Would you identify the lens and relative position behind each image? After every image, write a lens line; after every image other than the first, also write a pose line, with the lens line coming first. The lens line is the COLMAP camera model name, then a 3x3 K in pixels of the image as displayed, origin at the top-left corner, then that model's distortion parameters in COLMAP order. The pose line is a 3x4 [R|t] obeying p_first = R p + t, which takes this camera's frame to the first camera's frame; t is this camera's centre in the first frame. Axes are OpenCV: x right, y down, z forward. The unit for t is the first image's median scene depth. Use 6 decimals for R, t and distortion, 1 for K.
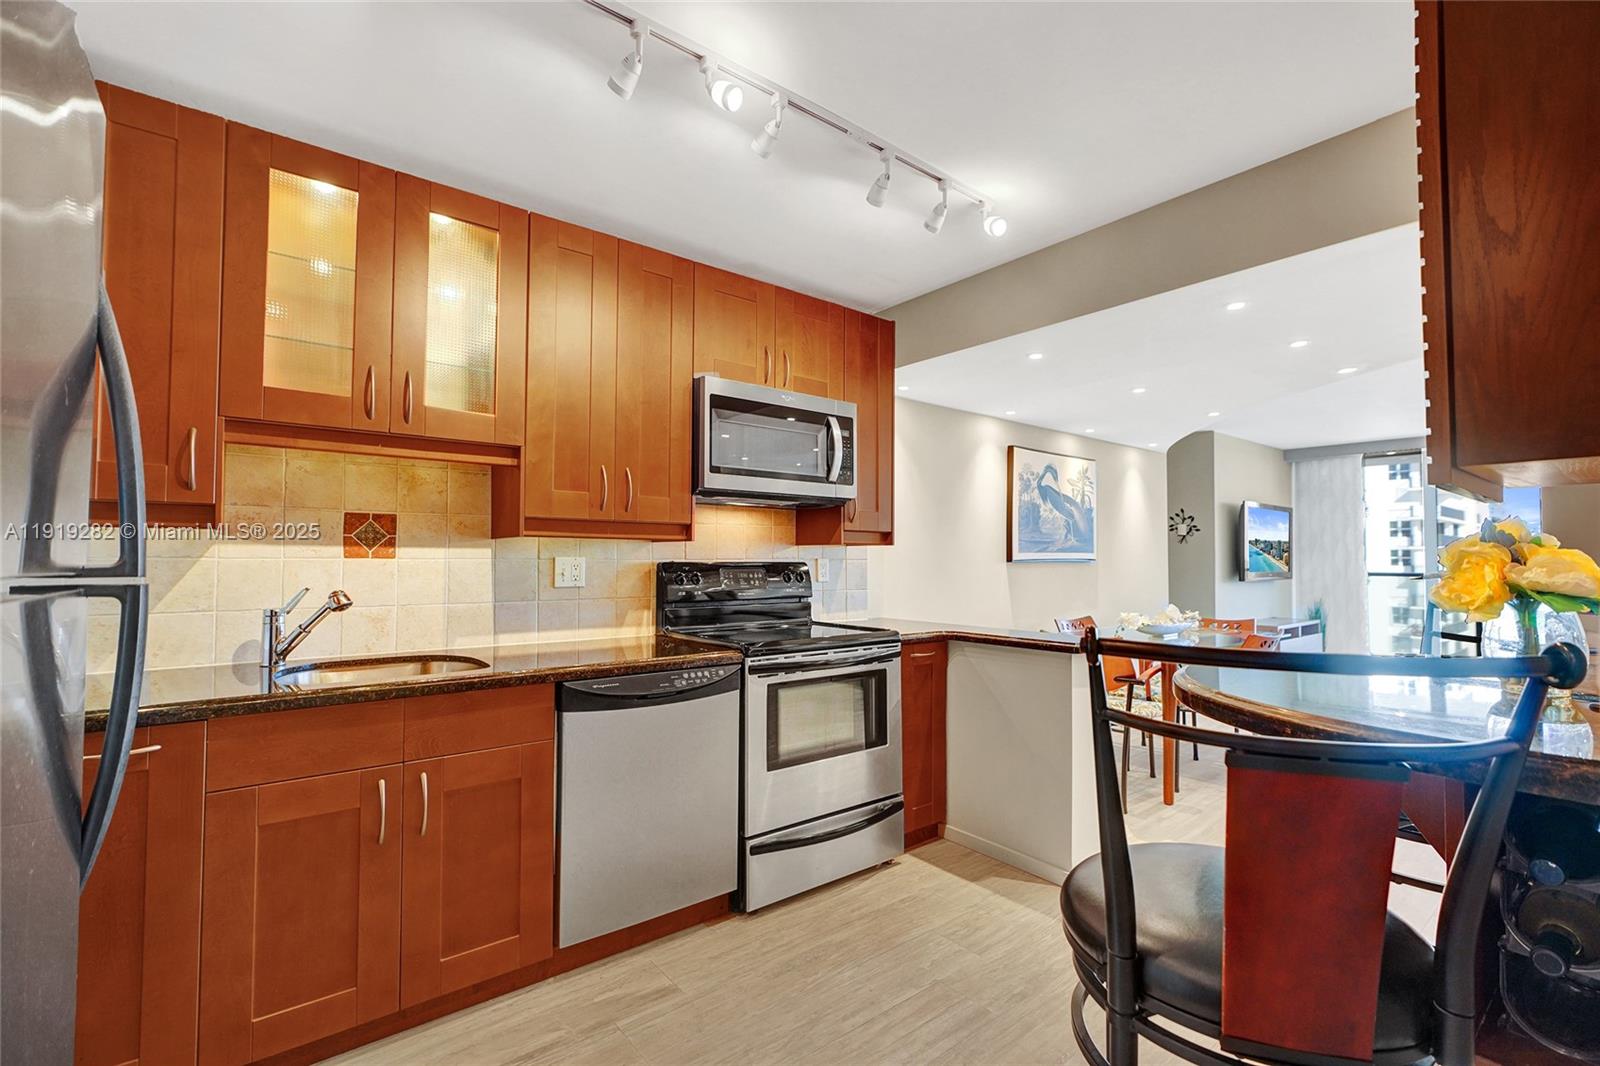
lens RADIAL K [[722.0, 0, 791.2], [0, 722.0, 533.9], [0, 0, 1]] dist [-0.010324, 0.007509]
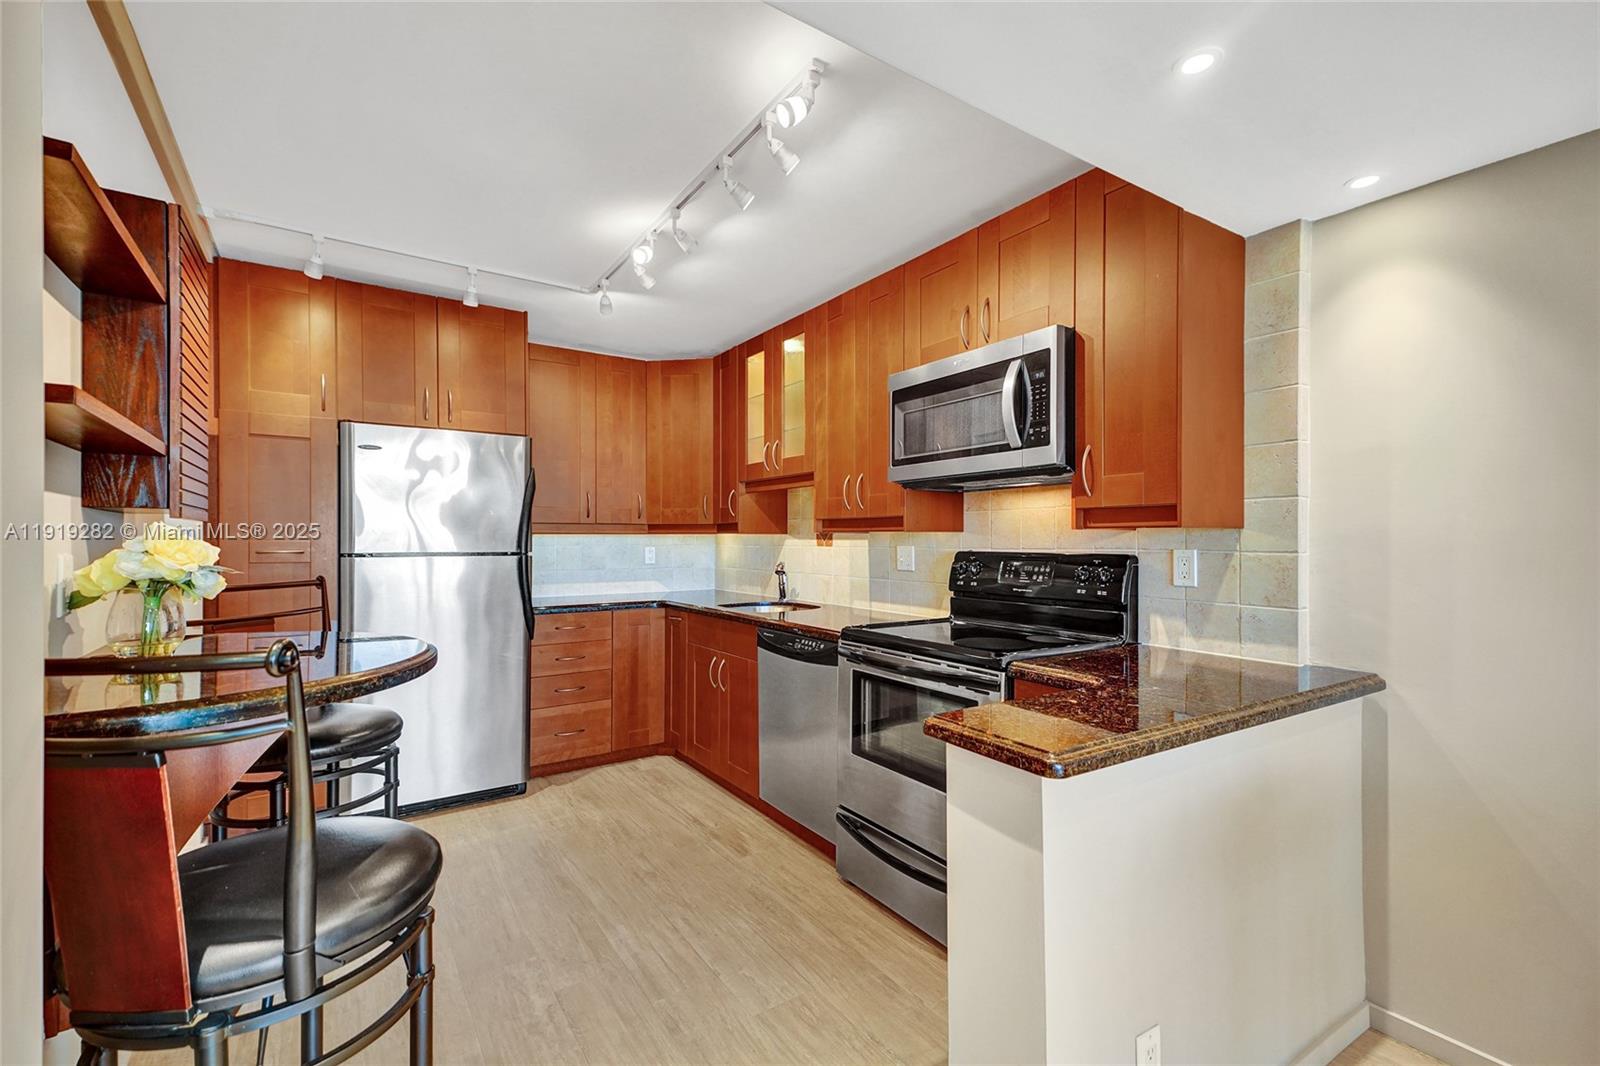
lens RADIAL K [[701.8, 0, 800.0], [0, 701.8, 533.0], [0, 0, 1]] dist [0.032257, 0.000112]
pose [[-0.096000, -0.013609, -0.995288, 0.966408], [0.034549, 0.999258, -0.016995, 0.025809], [0.994782, -0.036018, -0.095459, 1.008373]]
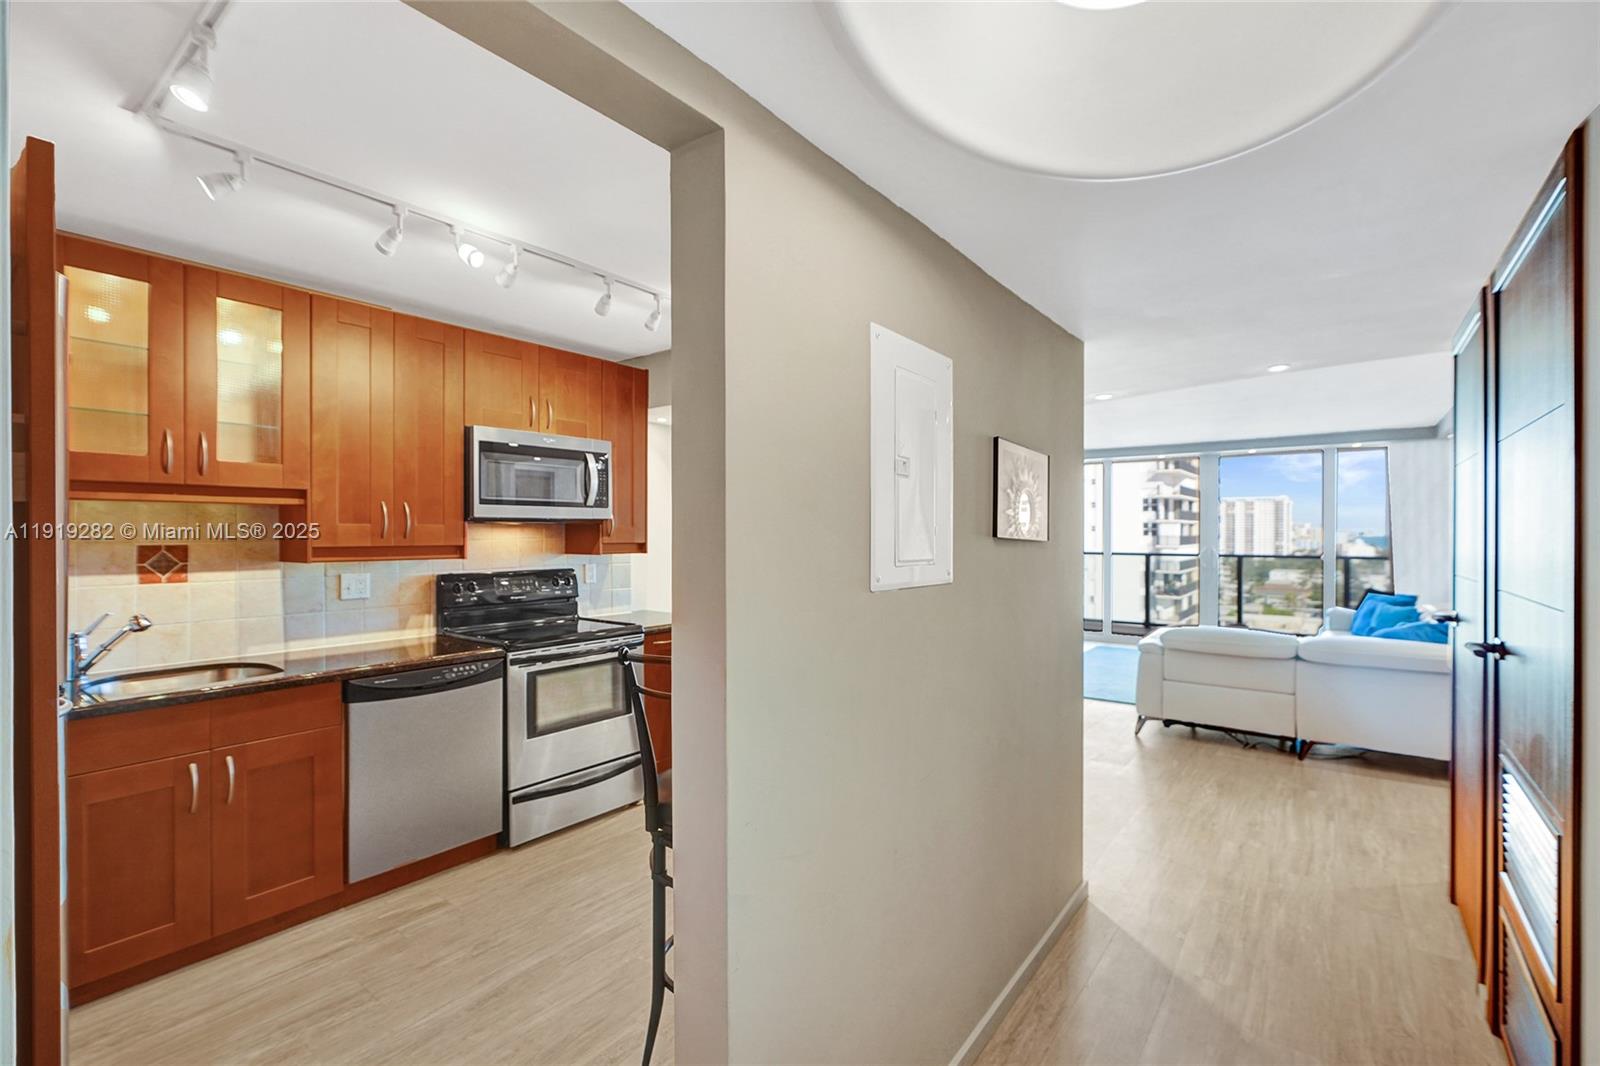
lens RADIAL K [[722.0, 0, 791.2], [0, 722.0, 533.9], [0, 0, 1]] dist [-0.010324, 0.007509]
pose [[0.972232, -0.005368, 0.233958, 0.124162], [-0.003496, 0.999292, 0.037456, -0.086766], [-0.233994, -0.037234, 0.971525, -0.344419]]
